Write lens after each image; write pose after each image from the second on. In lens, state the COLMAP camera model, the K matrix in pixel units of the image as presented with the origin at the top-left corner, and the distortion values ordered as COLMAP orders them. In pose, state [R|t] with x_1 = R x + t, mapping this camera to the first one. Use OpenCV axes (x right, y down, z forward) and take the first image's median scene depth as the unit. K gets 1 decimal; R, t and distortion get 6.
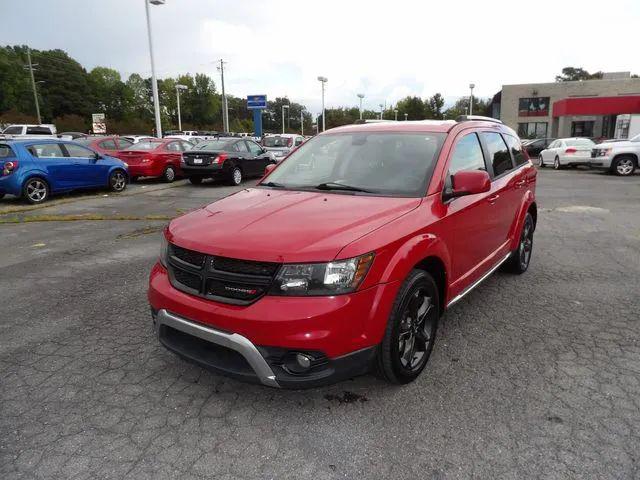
lens RADIAL K [[449.6, 0, 325.7], [0, 449.6, 237.2], [0, 0, 1]] dist [-0.010672, 0.013917]
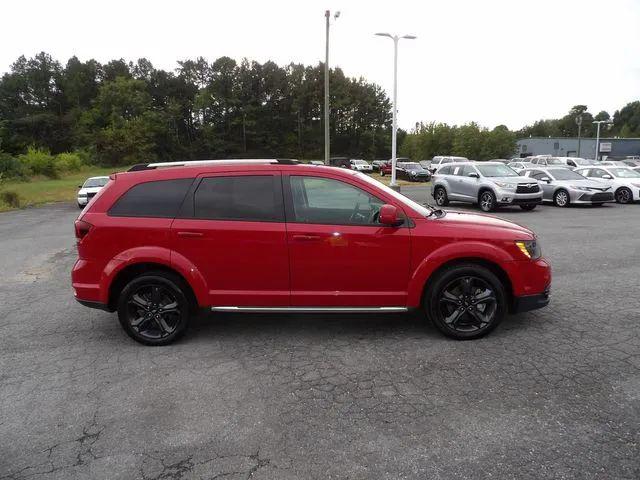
lens RADIAL K [[449.6, 0, 320.0], [0, 449.6, 245.2], [0, 0, 1]] dist [-0.010672, 0.013917]
pose [[-0.550013, -0.112275, 0.827575, -0.305262], [0.198798, 0.944838, 0.260307, -0.130992], [-0.811150, 0.307693, -0.497354, 0.597314]]
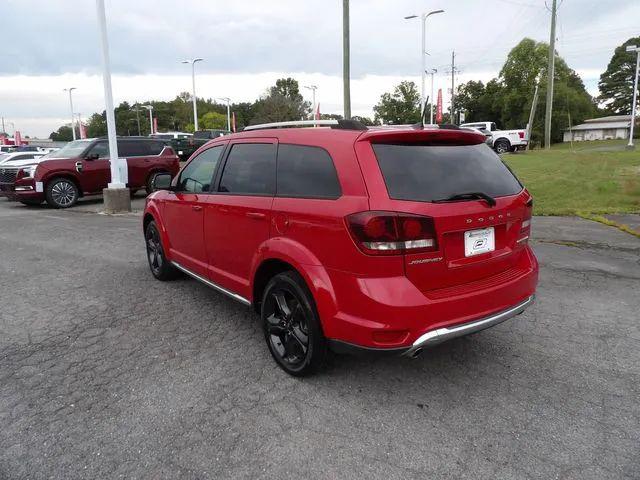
lens RADIAL K [[449.6, 0, 321.3], [0, 449.6, 235.7], [0, 0, 1]] dist [-0.010672, 0.013917]
pose [[-0.307081, 0.183570, -0.933811, 0.432847], [-0.184486, 0.951125, 0.247641, -0.115052], [0.933631, 0.248321, -0.258206, 0.525676]]
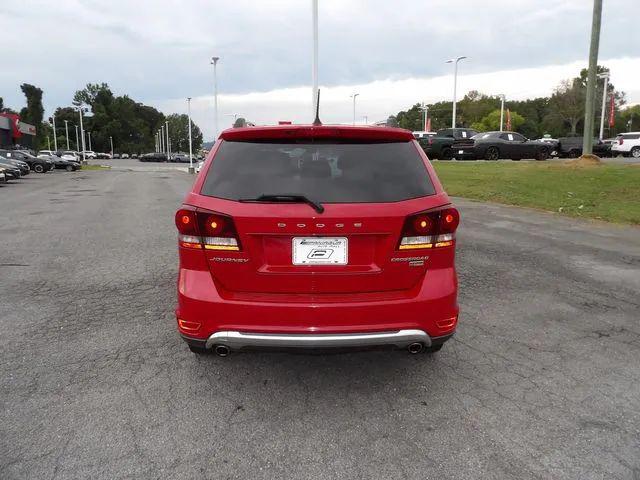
lens RADIAL K [[449.6, 0, 321.6], [0, 449.6, 239.2], [0, 0, 1]] dist [-0.010672, 0.013917]
pose [[-0.792990, 0.122768, -0.596736, 0.305625], [-0.118120, 0.929918, 0.348282, -0.148705], [0.597674, 0.346671, -0.722915, 0.701077]]
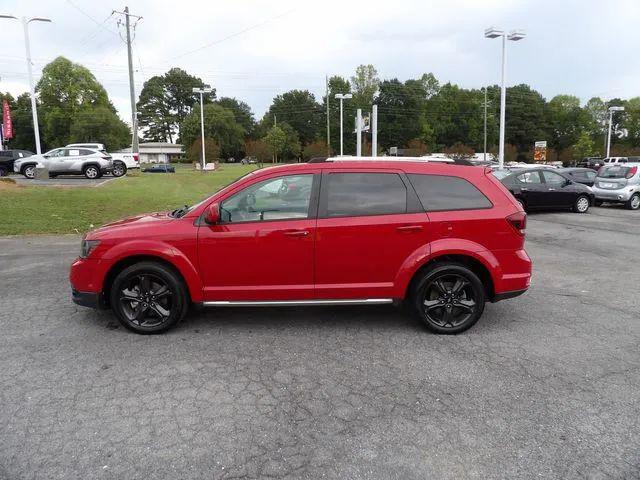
lens RADIAL K [[449.6, 0, 323.2], [0, 449.6, 239.2], [0, 0, 1]] dist [-0.010672, 0.013917]
pose [[0.591327, 0.126819, -0.796398, 0.432674], [-0.168449, 0.985197, 0.031810, -0.039326], [0.788643, 0.115343, 0.603936, 0.127813]]
